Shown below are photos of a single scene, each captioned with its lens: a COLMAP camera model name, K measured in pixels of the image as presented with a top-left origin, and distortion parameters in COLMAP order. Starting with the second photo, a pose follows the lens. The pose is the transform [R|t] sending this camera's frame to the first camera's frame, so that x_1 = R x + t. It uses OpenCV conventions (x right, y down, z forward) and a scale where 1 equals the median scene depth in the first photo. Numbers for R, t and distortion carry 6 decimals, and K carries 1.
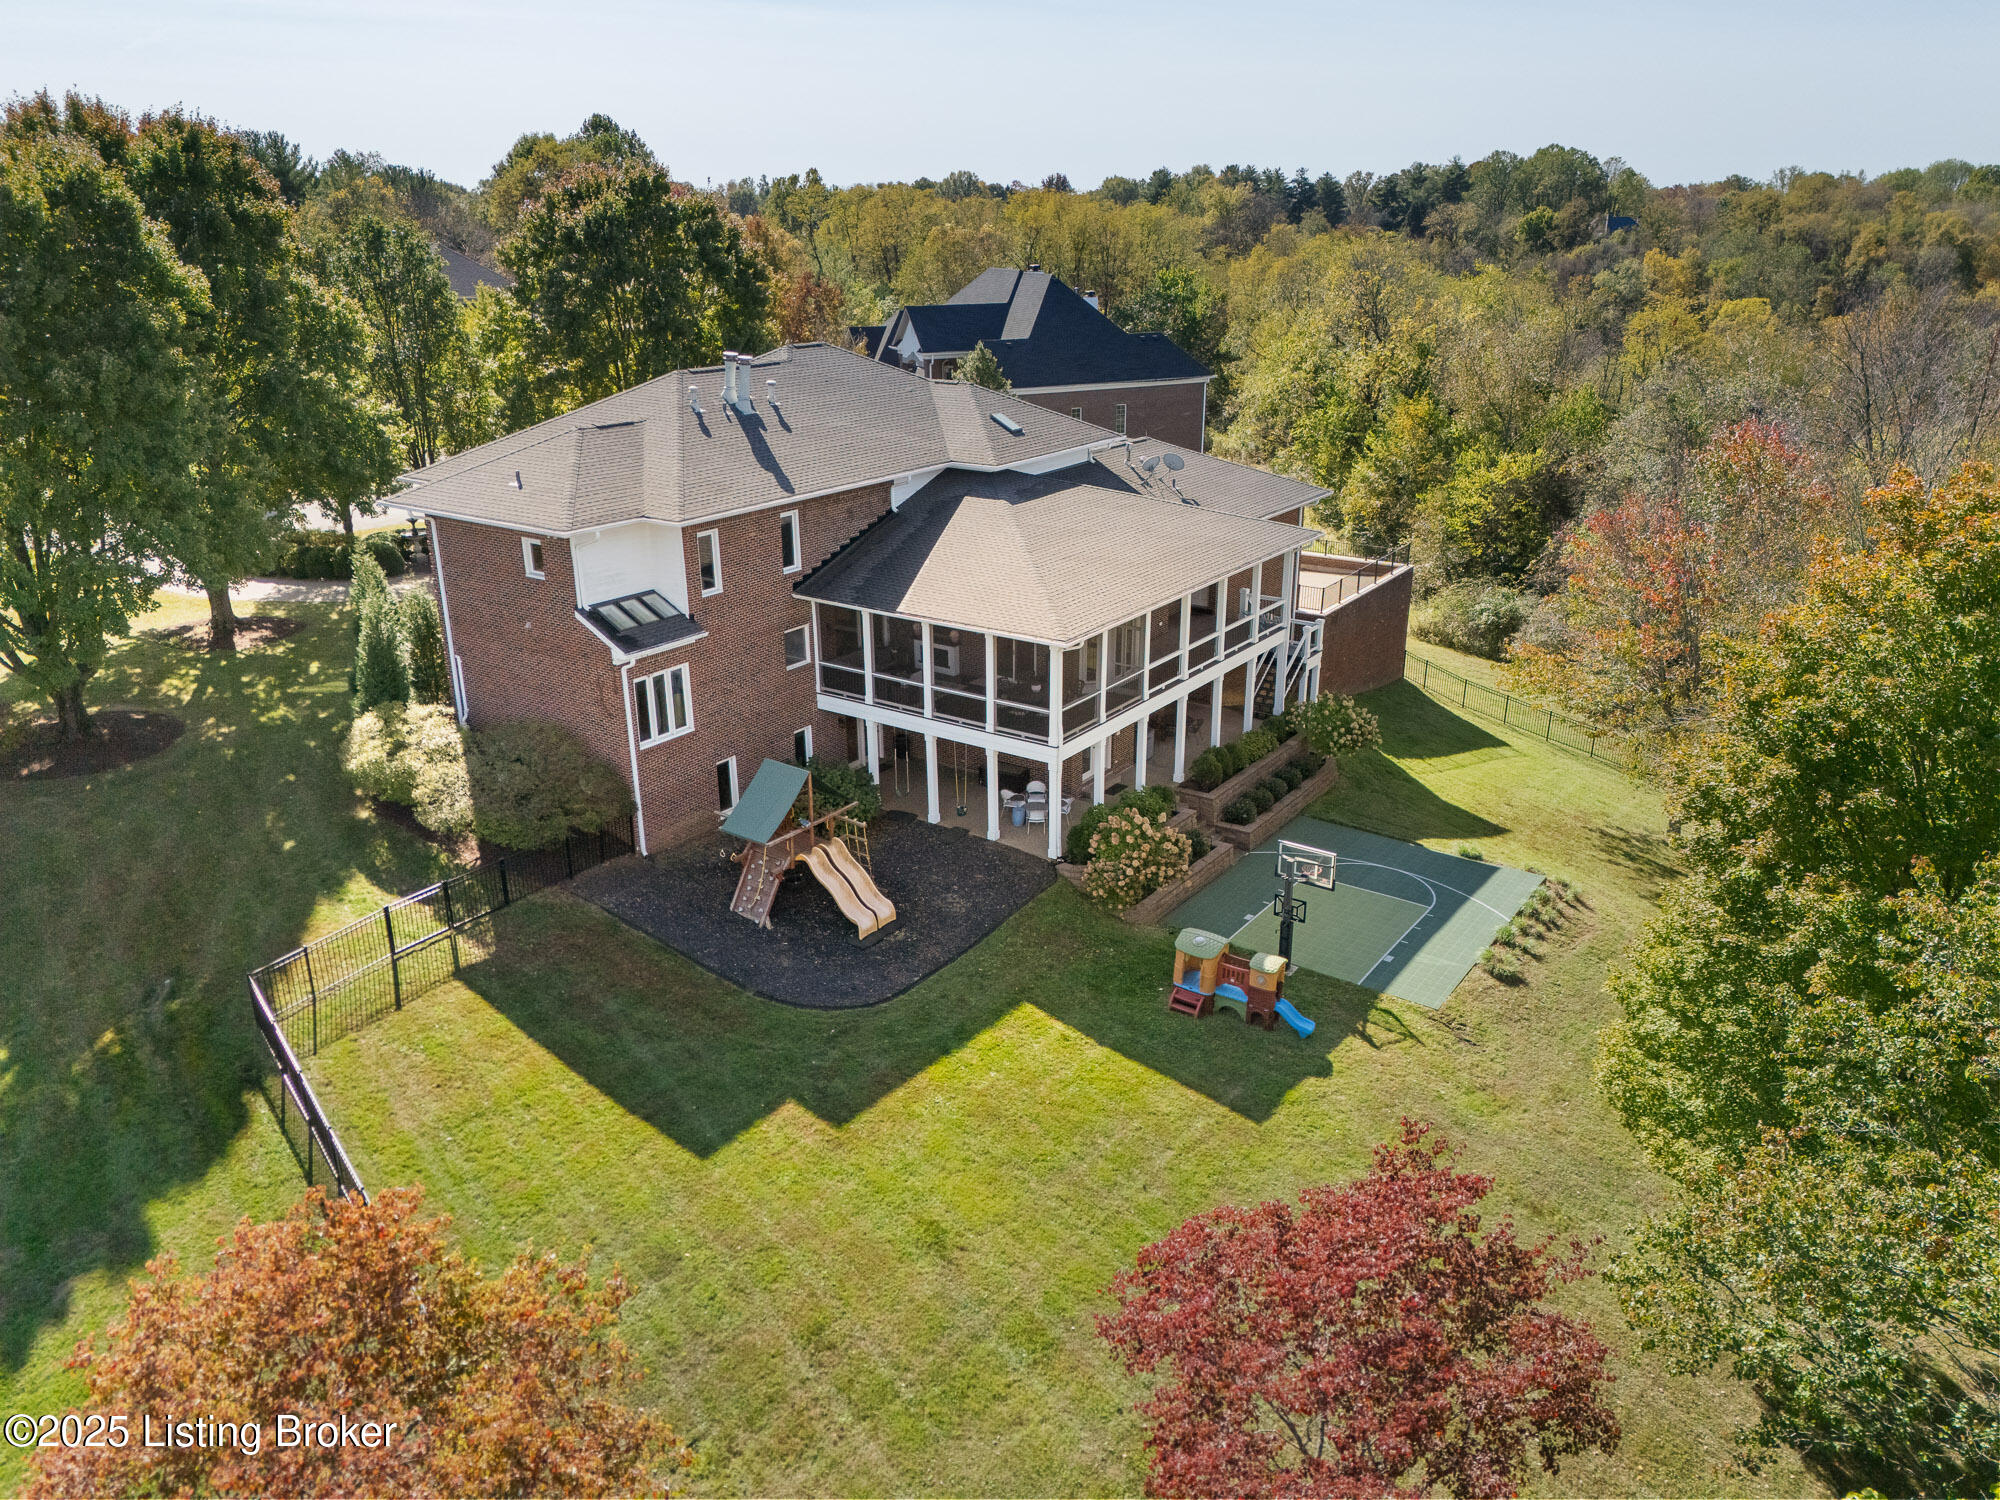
lens RADIAL K [[1469.0, 0, 994.7], [0, 1469.0, 734.9], [0, 0, 1]] dist [0.041777, -0.026331]
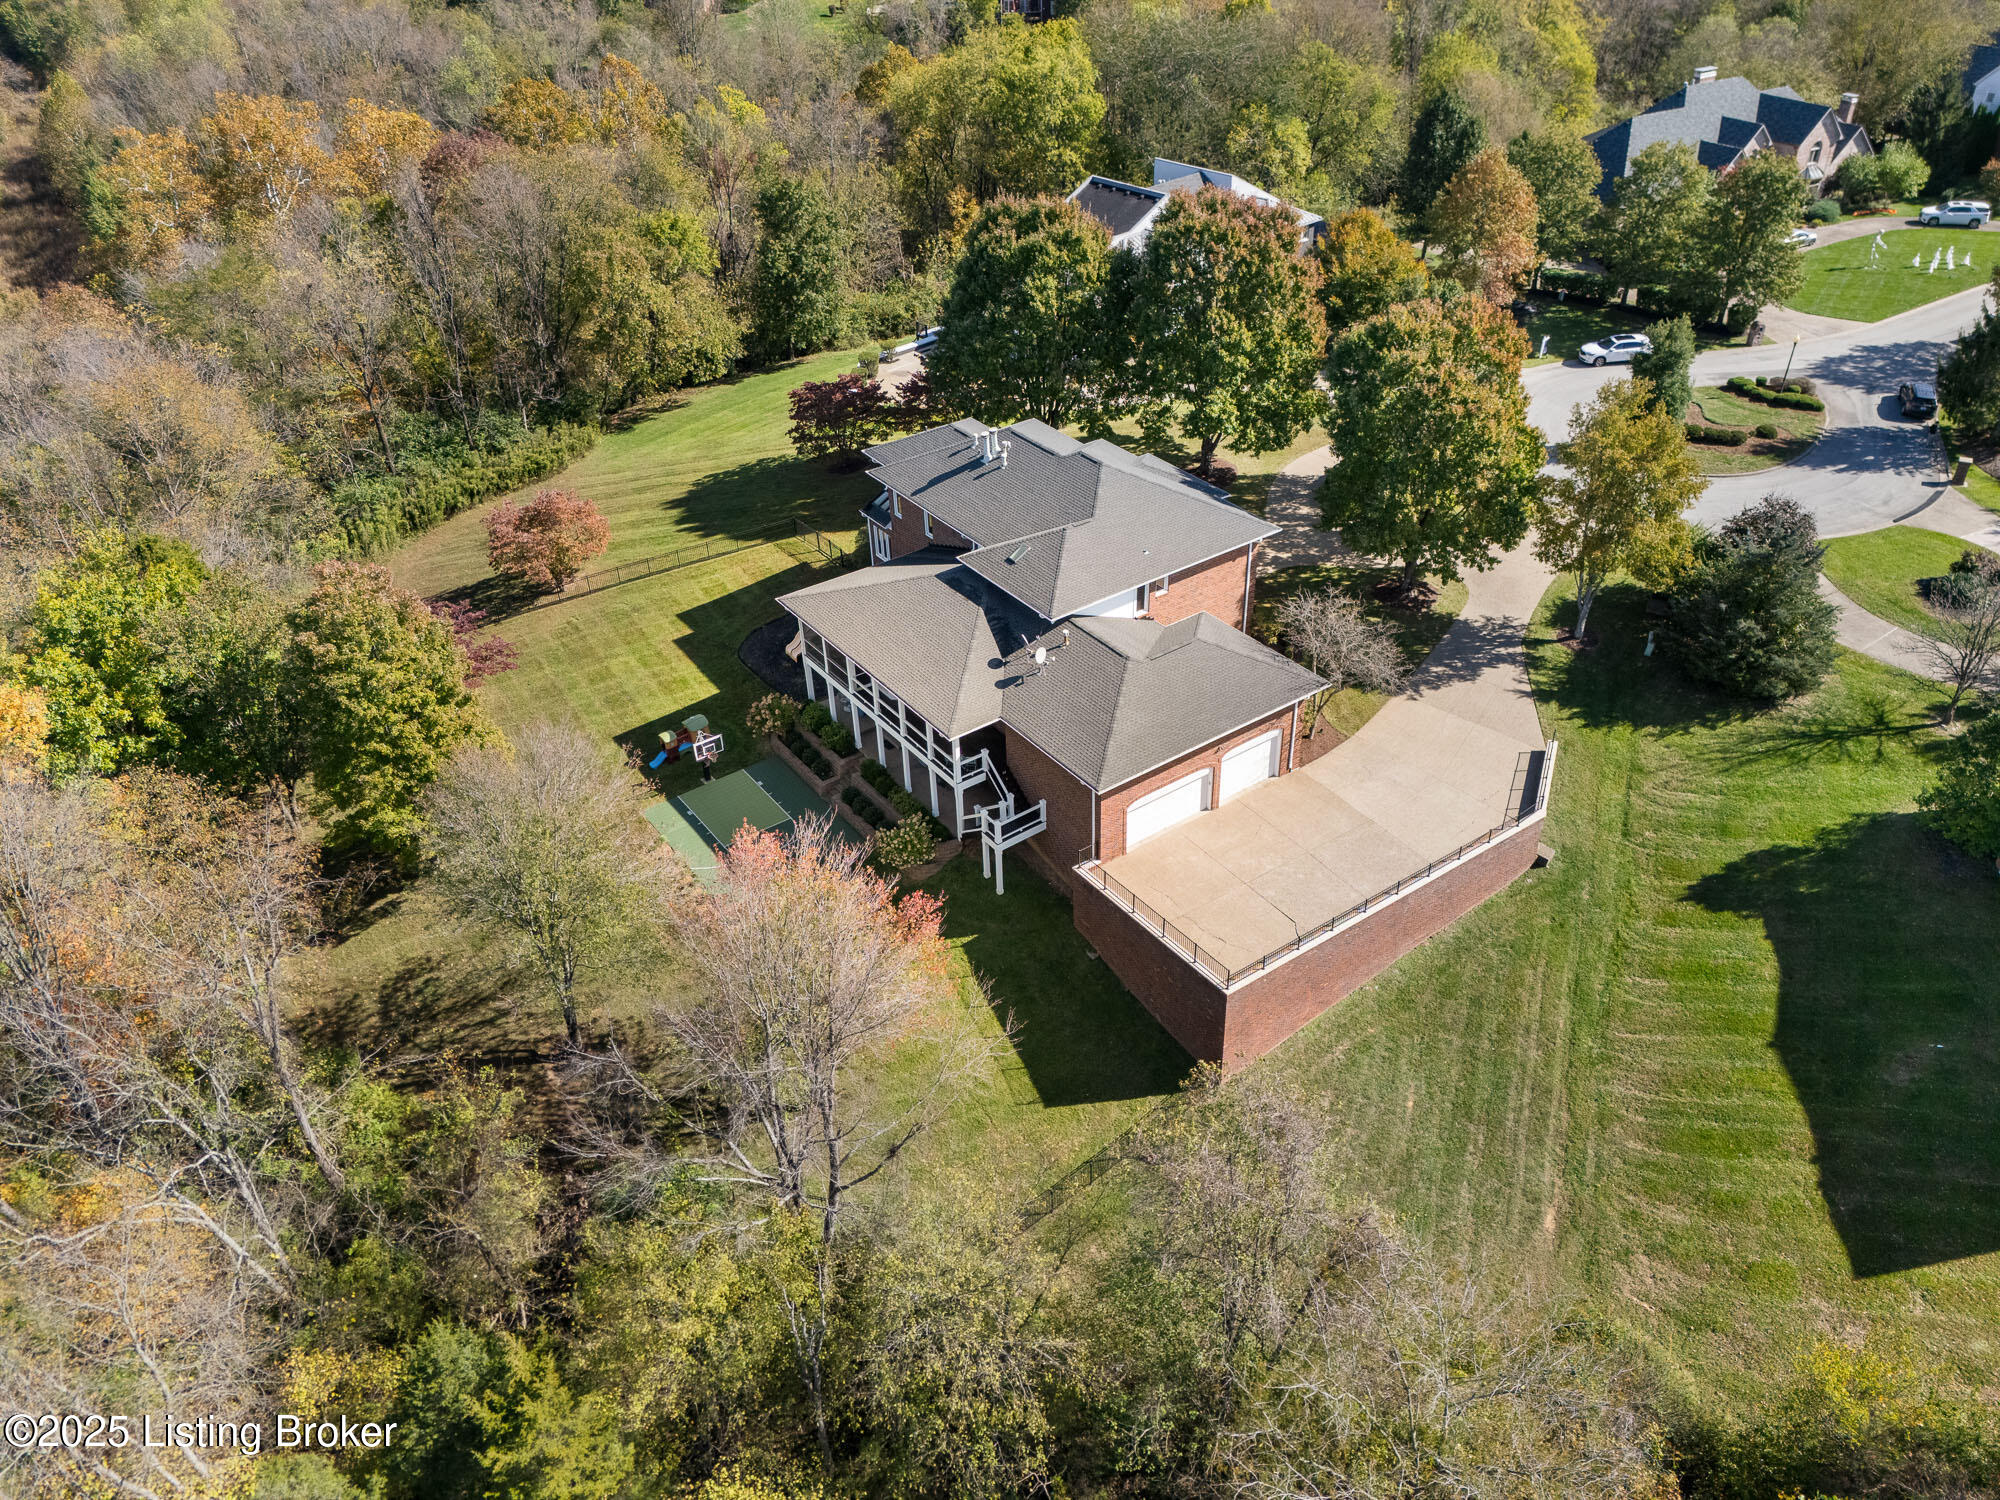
lens RADIAL K [[1469.0, 0, 1010.2], [0, 1469.0, 742.9], [0, 0, 1]] dist [0.041777, -0.026331]
pose [[-0.331097, 0.554930, -0.763169, 1.525864], [-0.285606, 0.711913, 0.641568, -1.254224], [0.899335, 0.430387, -0.077220, 1.457205]]
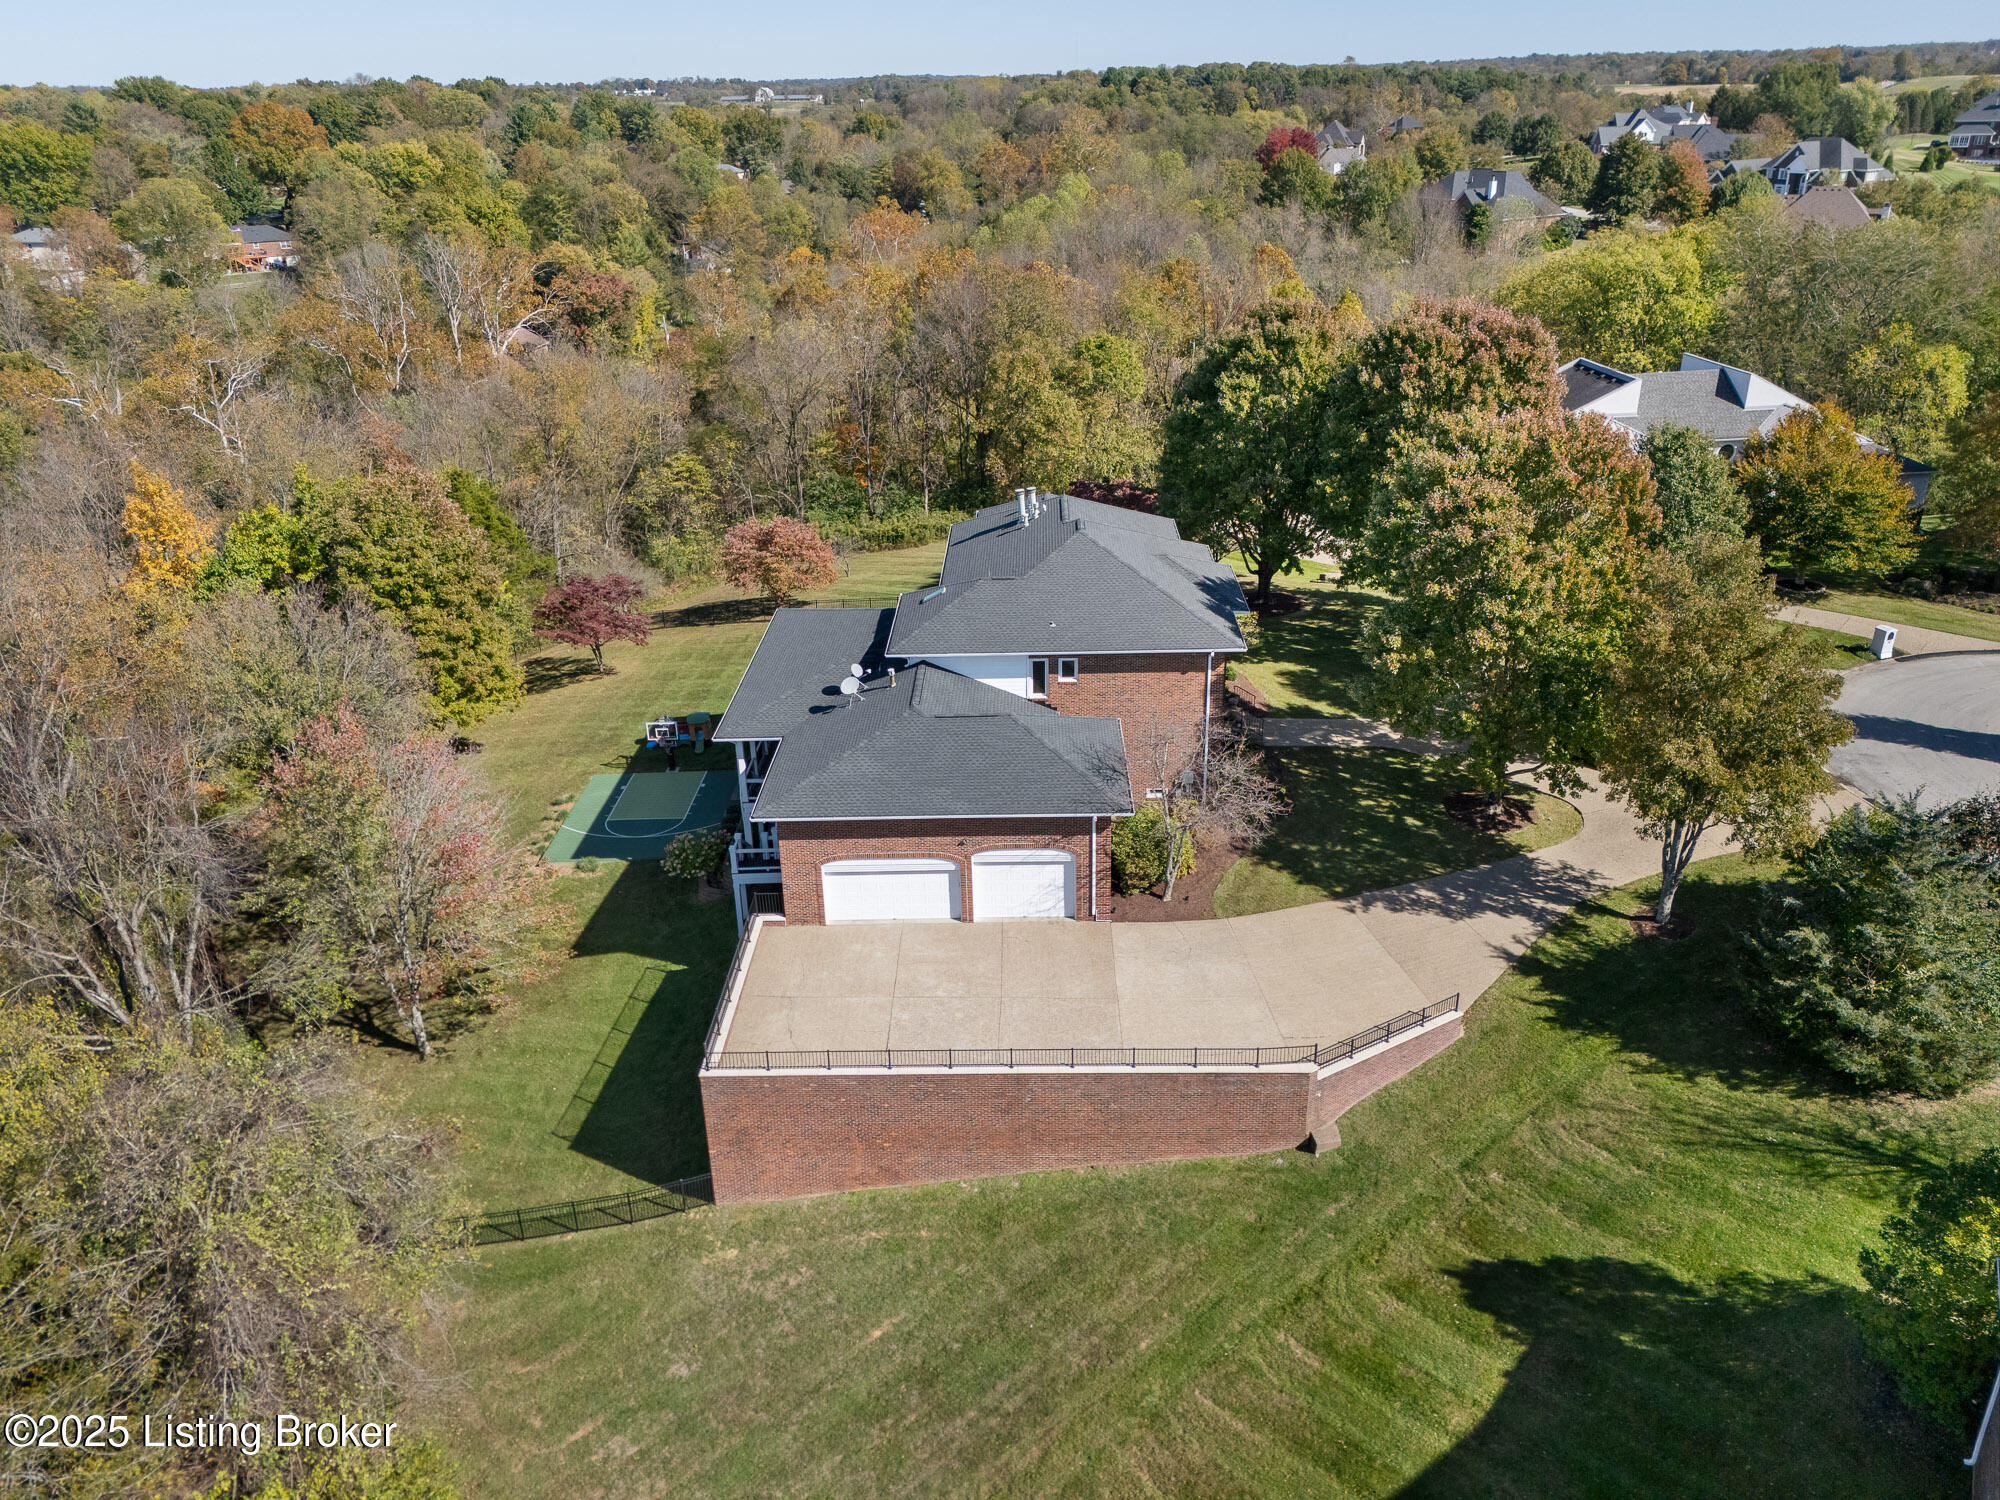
lens RADIAL K [[1469.0, 0, 1007.3], [0, 1469.0, 744.4], [0, 0, 1]] dist [0.041777, -0.026331]
pose [[-0.826843, 0.253028, -0.502302, 0.789401], [-0.160172, 0.750173, 0.641550, -1.182321], [0.539143, 0.610916, -0.579747, 2.301838]]
